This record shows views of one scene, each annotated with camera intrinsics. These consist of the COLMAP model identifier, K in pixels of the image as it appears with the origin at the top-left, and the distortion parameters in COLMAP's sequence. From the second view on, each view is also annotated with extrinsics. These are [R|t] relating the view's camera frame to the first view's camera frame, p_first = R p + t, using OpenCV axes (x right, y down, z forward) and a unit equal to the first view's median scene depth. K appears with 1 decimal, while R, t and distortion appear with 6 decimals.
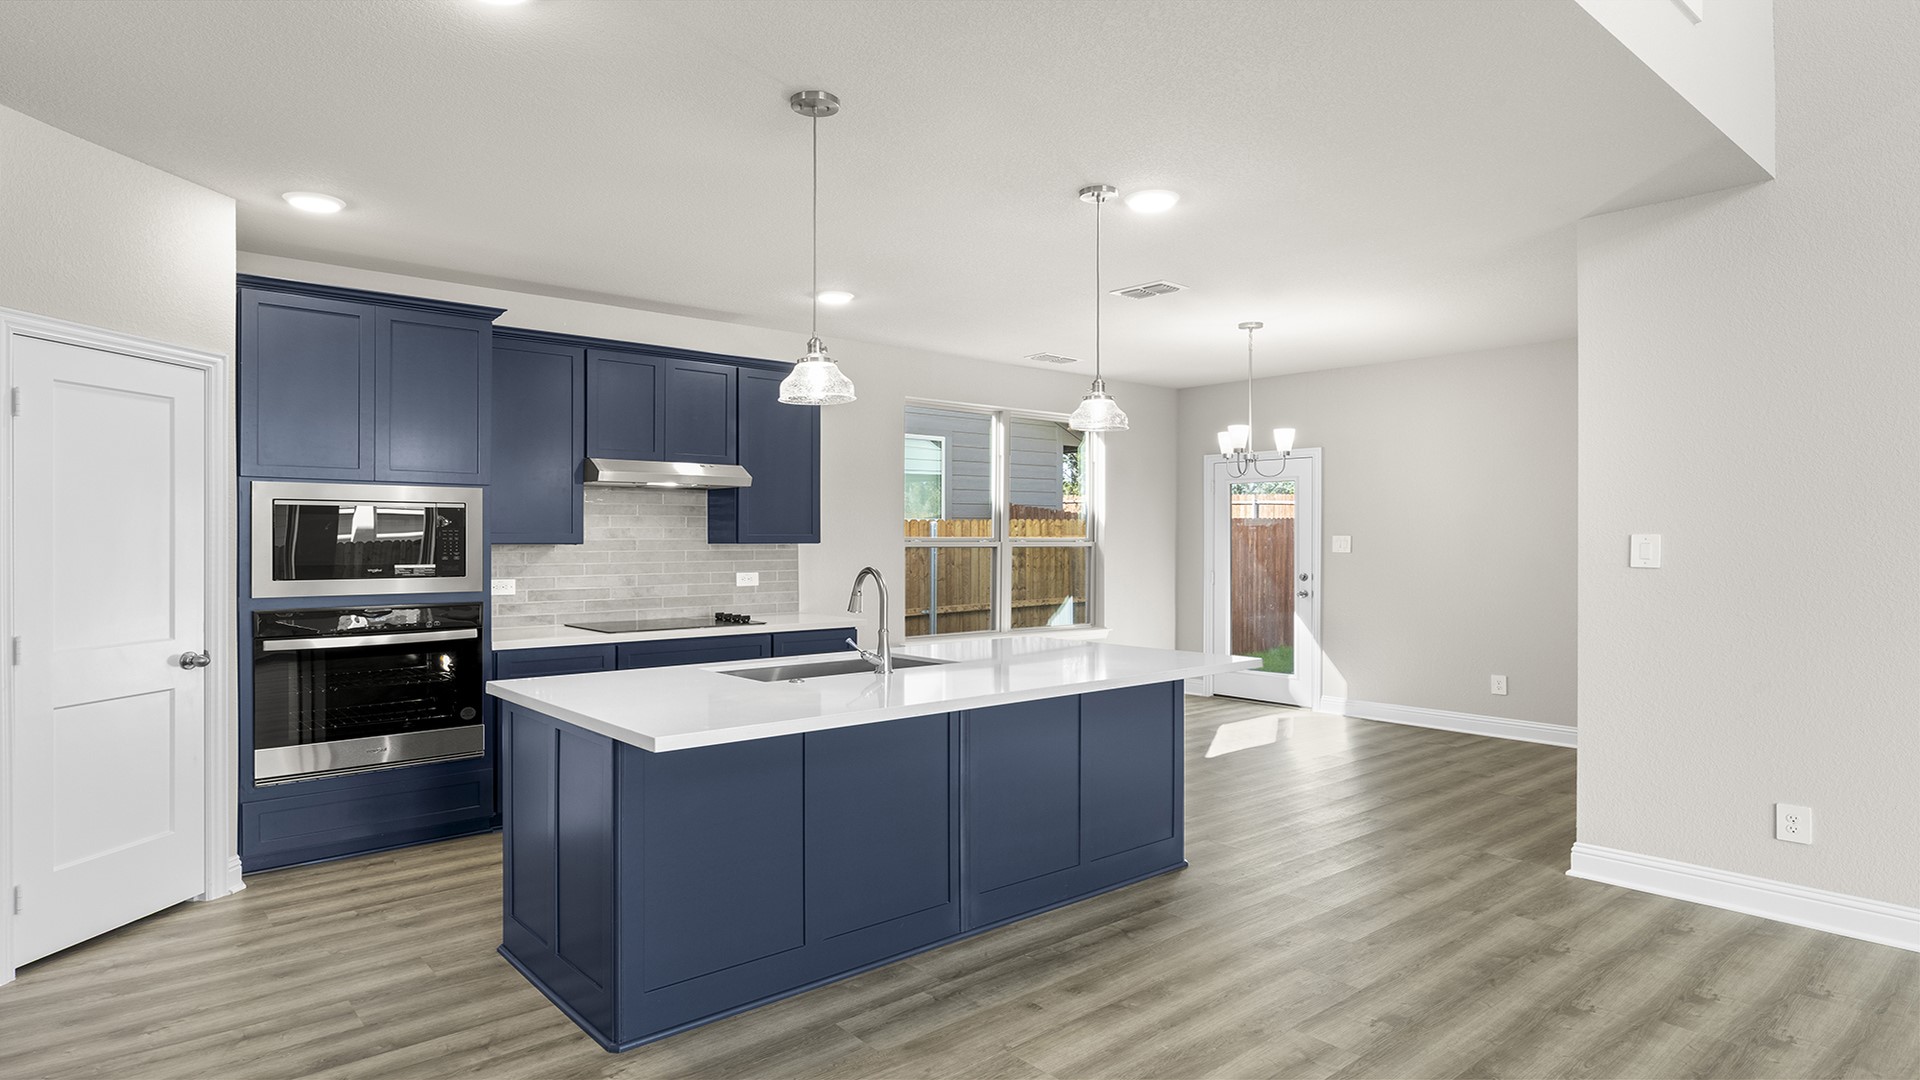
lens RADIAL K [[1073.7, 0, 948.3], [0, 1073.7, 531.1], [0, 0, 1]] dist [-0.000408, 0.000167]
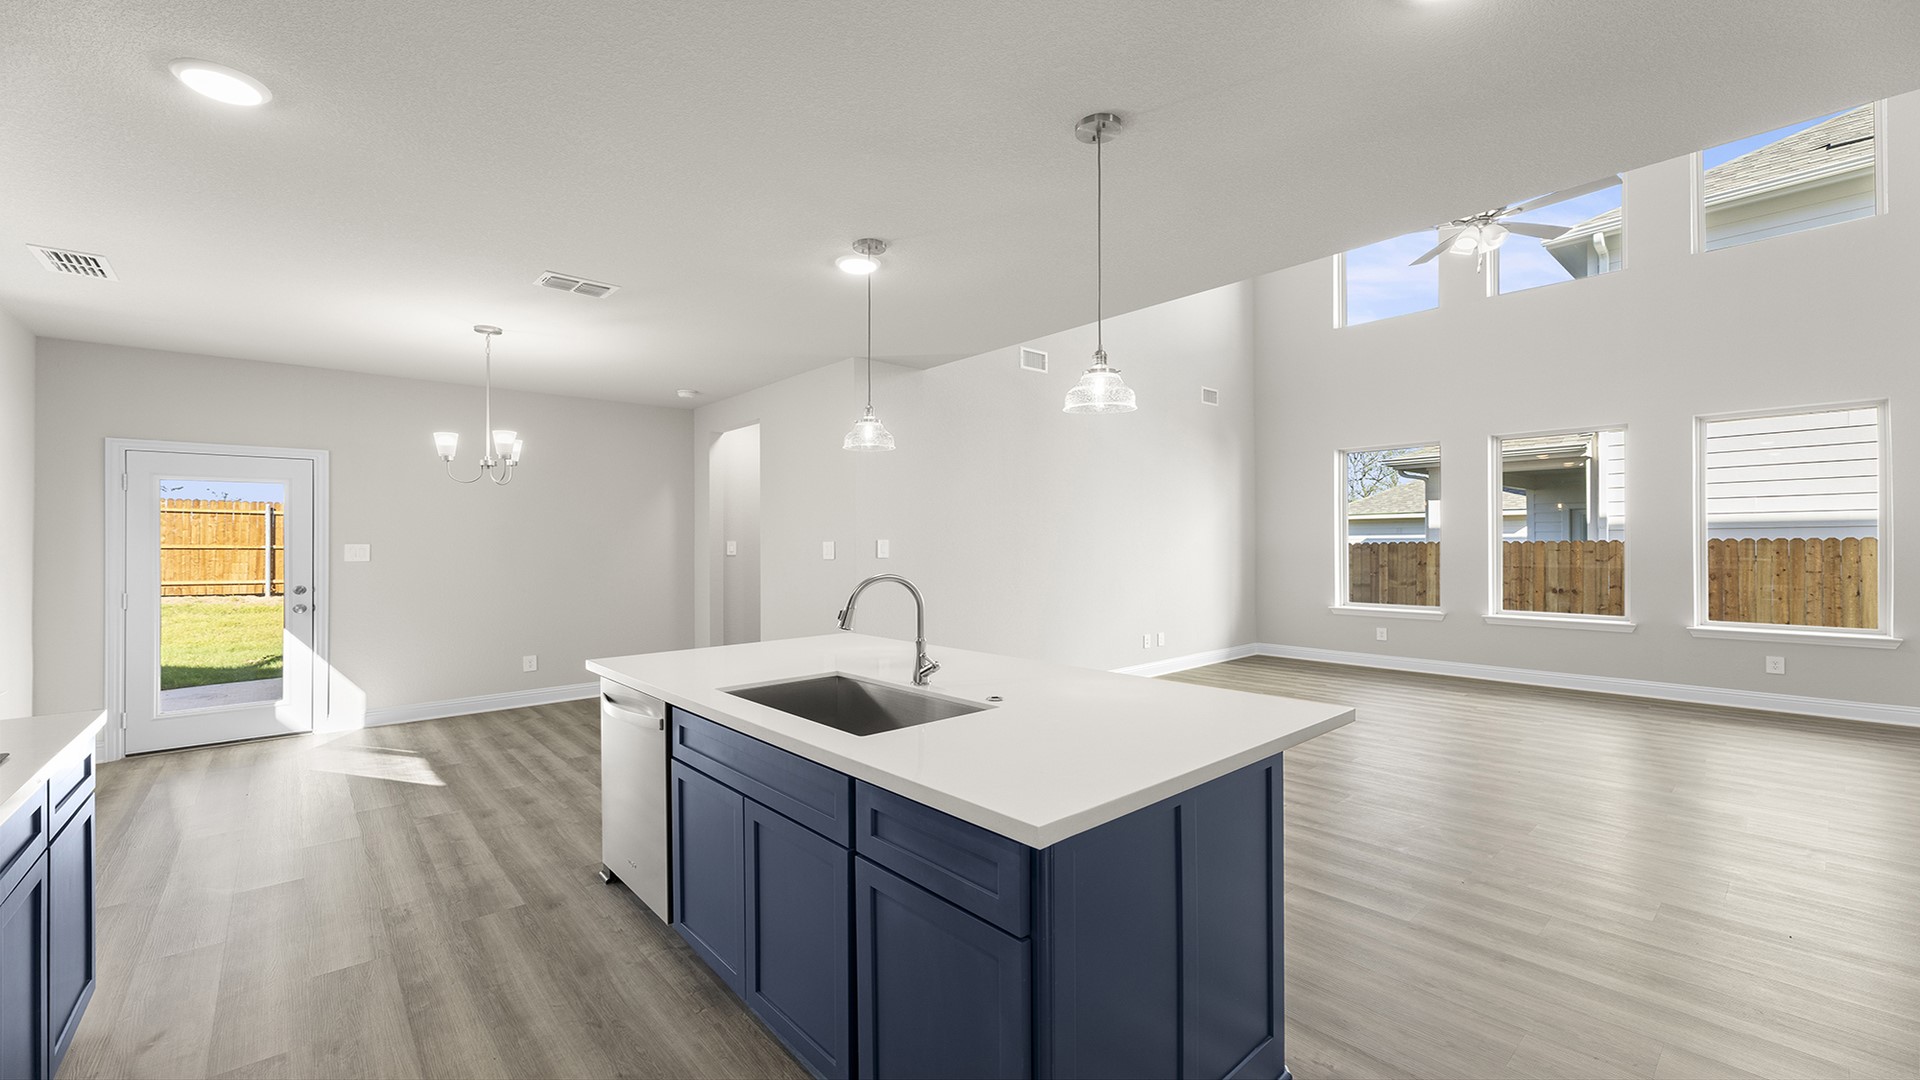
lens RADIAL K [[763.5, 0, 967.9], [0, 763.5, 541.3], [0, 0, 1]] dist [0.002609, 0.000089]
pose [[0.003487, -0.001399, 0.999993, -0.358160], [0.000979, 0.999999, 0.001395, 0.001397], [-0.999993, 0.000974, 0.003488, 0.490751]]
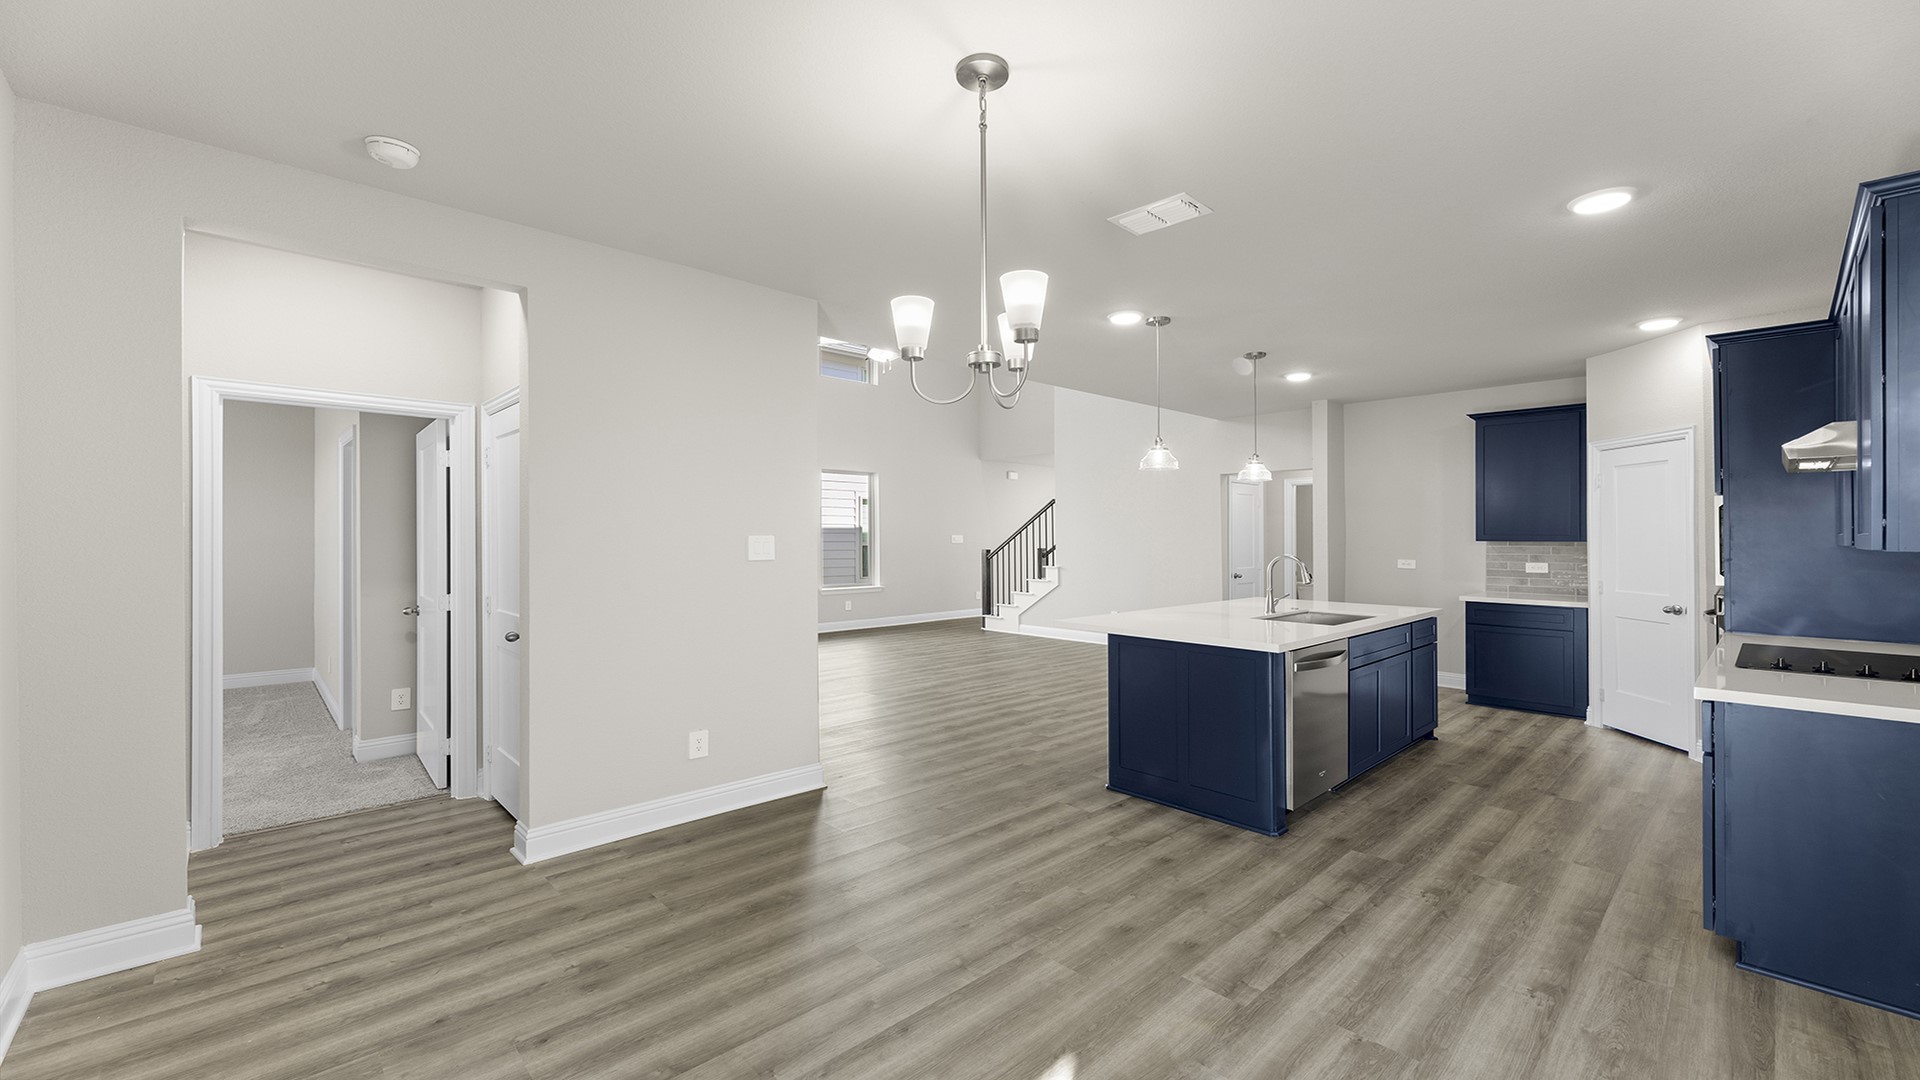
lens RADIAL K [[763.5, 0, 949.1], [0, 763.5, 532.6], [0, 0, 1]] dist [0.002609, 0.000089]
pose [[-0.999867, -0.001843, -0.016203, 0.272651], [-0.001620, 0.999905, -0.013721, 0.008506], [0.016227, -0.013693, -0.999775, 1.161703]]
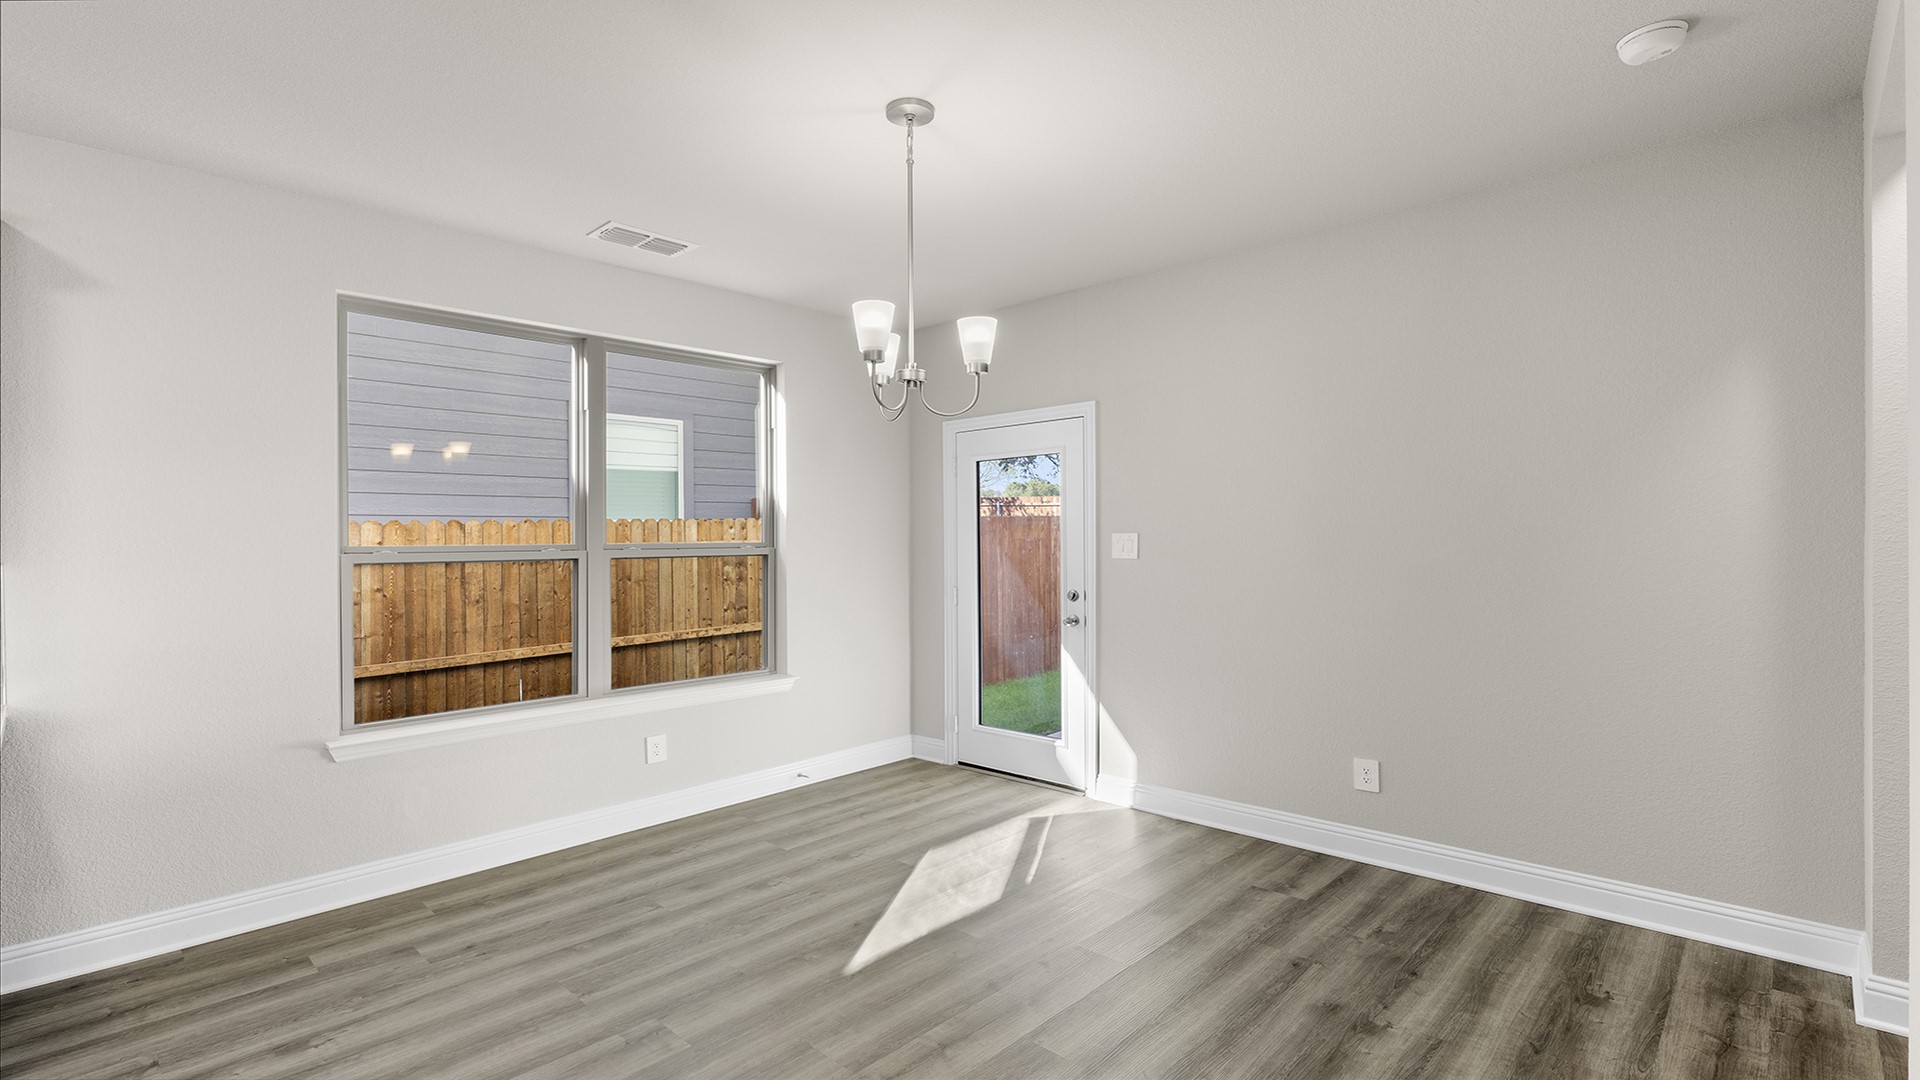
lens RADIAL K [[890.3, 0, 945.3], [0, 890.3, 524.9], [0, 0, 1]] dist [0.019367, 0.000642]
pose [[0.997511, -0.013222, 0.069255, 0.242441], [0.014037, 0.999838, -0.011293, 0.004387], [-0.069094, 0.012237, 0.997535, 0.511492]]
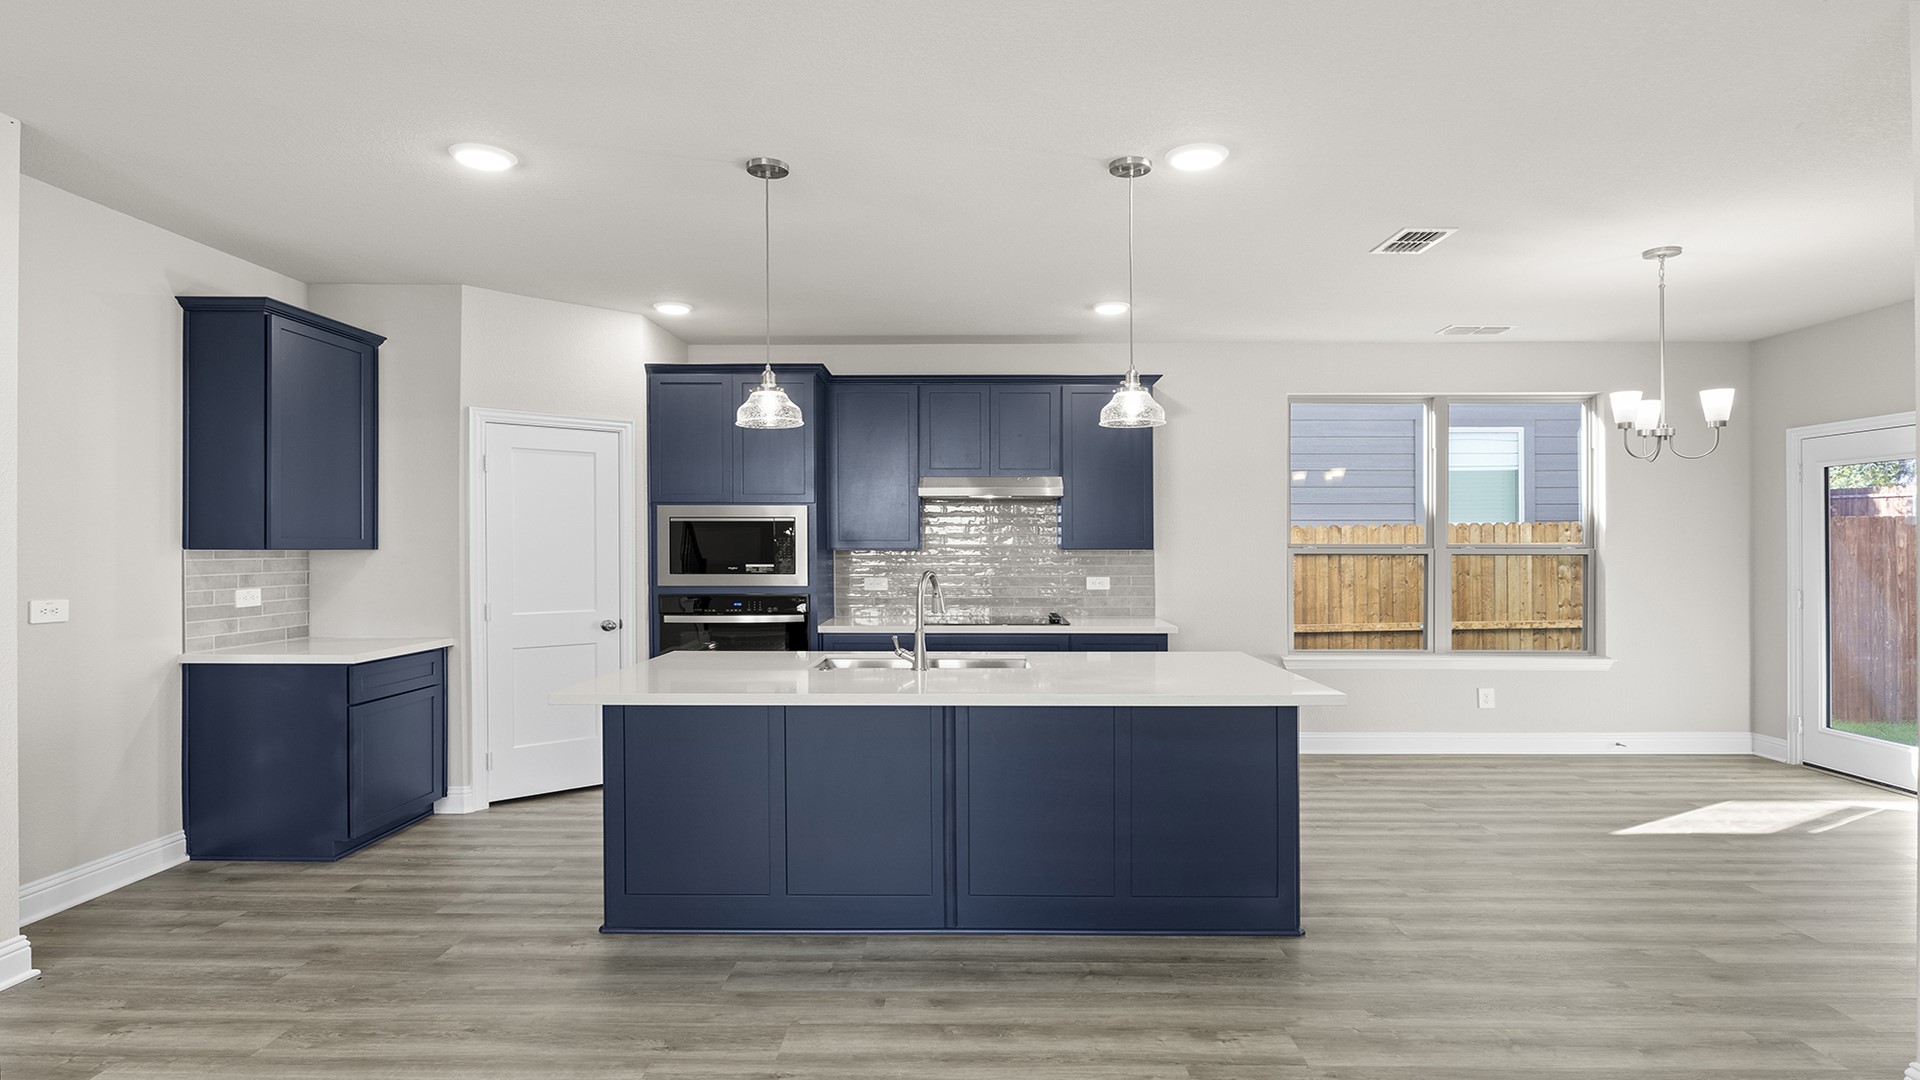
lens RADIAL K [[1025.7, 0, 966.0], [0, 1025.7, 537.4], [0, 0, 1]] dist [-0.001751, -0.000516]
pose [[0.742524, -0.005614, -0.669796, 0.353448], [0.004842, 0.999984, -0.003015, 0.001910], [0.669802, -0.001004, 0.742539, 0.147208]]
